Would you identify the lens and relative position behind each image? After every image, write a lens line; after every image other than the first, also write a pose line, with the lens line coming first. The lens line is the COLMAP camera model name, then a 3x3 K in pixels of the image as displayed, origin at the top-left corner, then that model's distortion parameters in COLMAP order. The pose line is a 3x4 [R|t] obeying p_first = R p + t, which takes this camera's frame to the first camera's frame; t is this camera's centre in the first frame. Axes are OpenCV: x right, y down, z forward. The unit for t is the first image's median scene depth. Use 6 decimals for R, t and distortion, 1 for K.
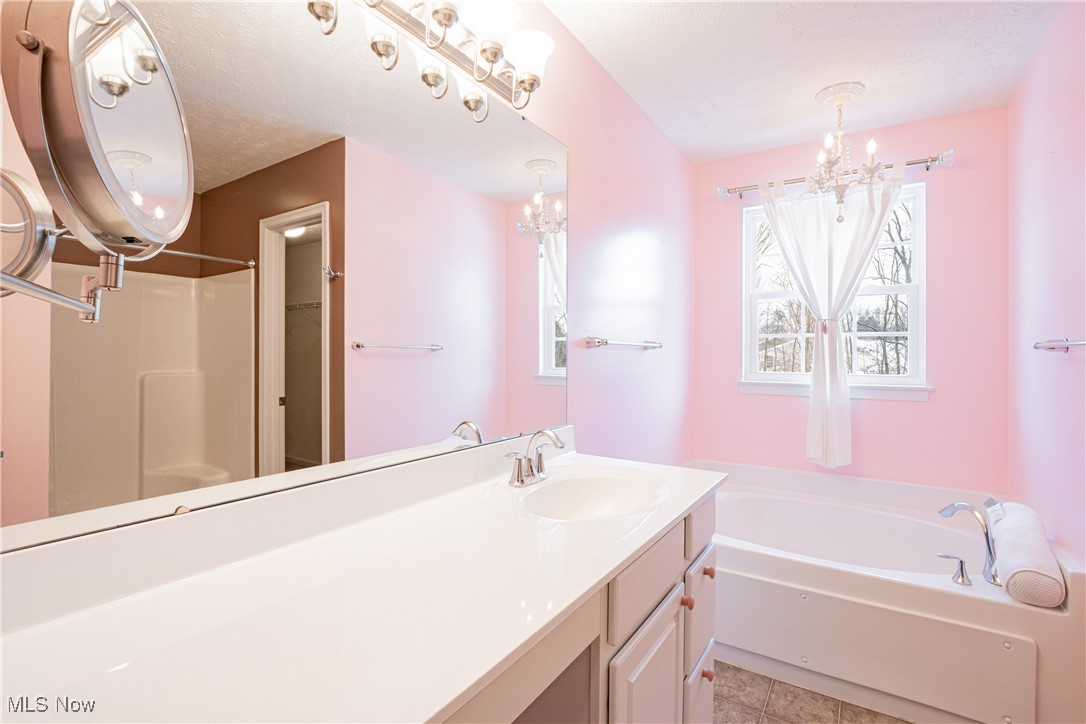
lens RADIAL K [[500.4, 0, 545.9], [0, 500.4, 359.7], [0, 0, 1]] dist [-0.015297, 0.001427]
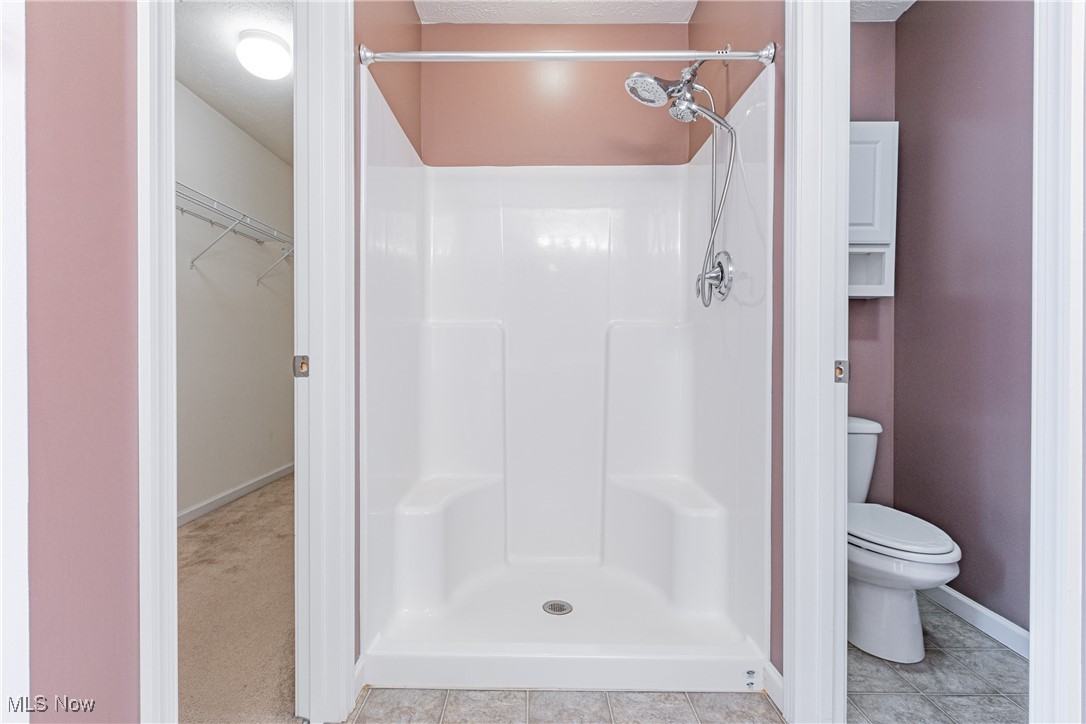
lens RADIAL K [[500.4, 0, 542.2], [0, 500.4, 356.6], [0, 0, 1]] dist [-0.015297, 0.001427]
pose [[0.558160, 0.011729, -0.829651, -0.332404], [-0.001099, 0.999910, 0.013396, 0.065219], [0.829733, -0.006565, 0.558122, 0.581606]]
